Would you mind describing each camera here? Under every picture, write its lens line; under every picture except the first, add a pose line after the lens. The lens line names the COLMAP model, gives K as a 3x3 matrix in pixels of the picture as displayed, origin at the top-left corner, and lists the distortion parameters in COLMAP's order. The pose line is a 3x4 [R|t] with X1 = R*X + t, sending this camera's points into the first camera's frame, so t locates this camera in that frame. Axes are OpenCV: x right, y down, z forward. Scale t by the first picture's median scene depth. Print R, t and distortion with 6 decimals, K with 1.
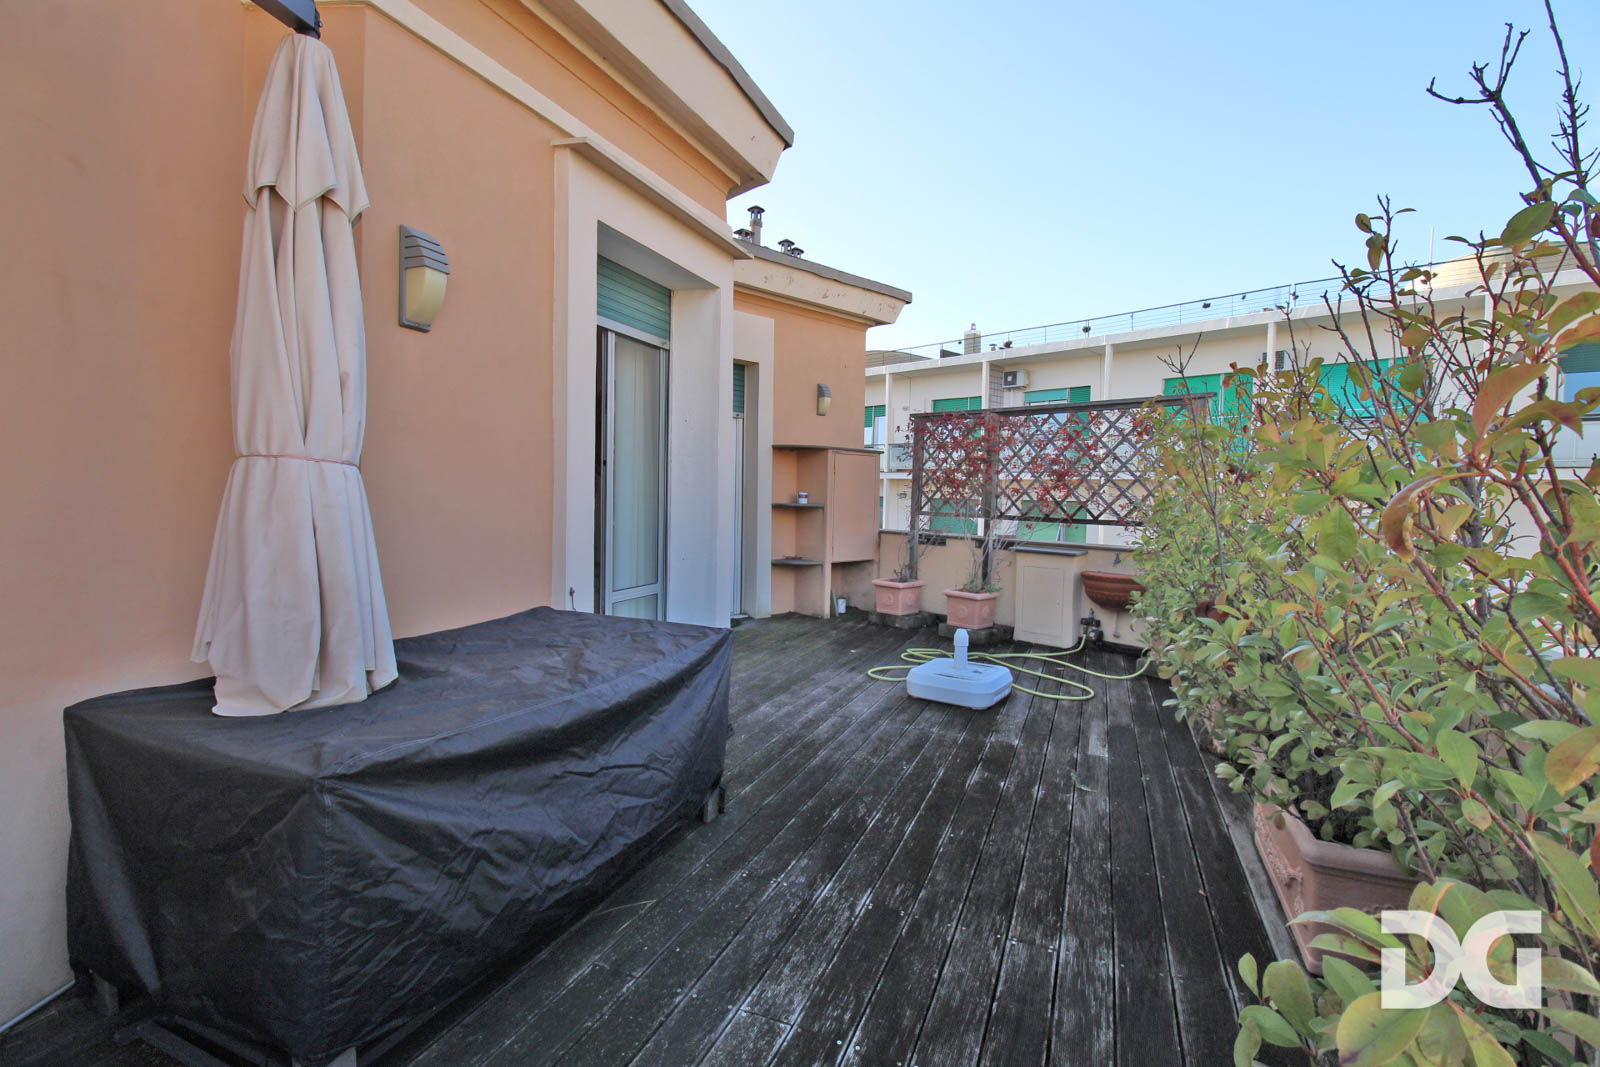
lens RADIAL K [[733.2, 0, 821.0], [0, 733.2, 526.2], [0, 0, 1]] dist [0.002149, -0.013406]
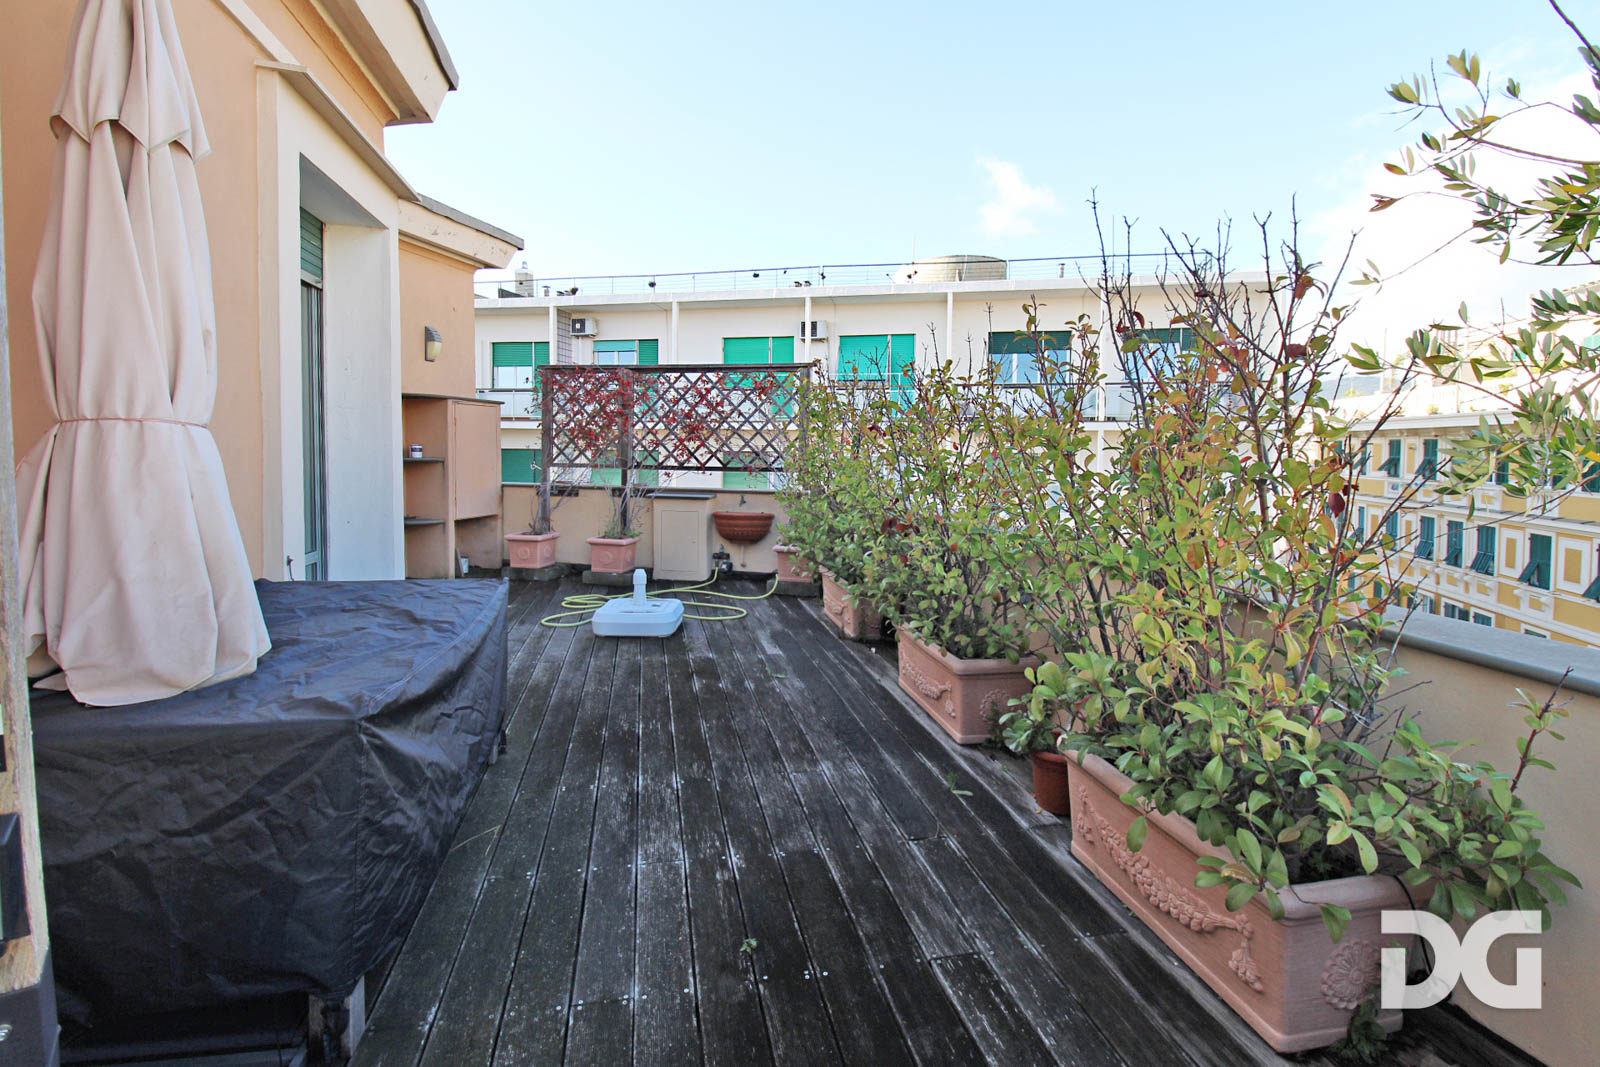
lens RADIAL K [[768.4, 0, 800.3], [0, 768.4, 489.9], [0, 0, 1]] dist [-0.002789, -0.001274]
pose [[0.838264, -0.042717, 0.543589, -0.186147], [0.032632, 0.999070, 0.028189, -0.002674], [-0.544287, -0.005891, 0.838878, -0.082170]]
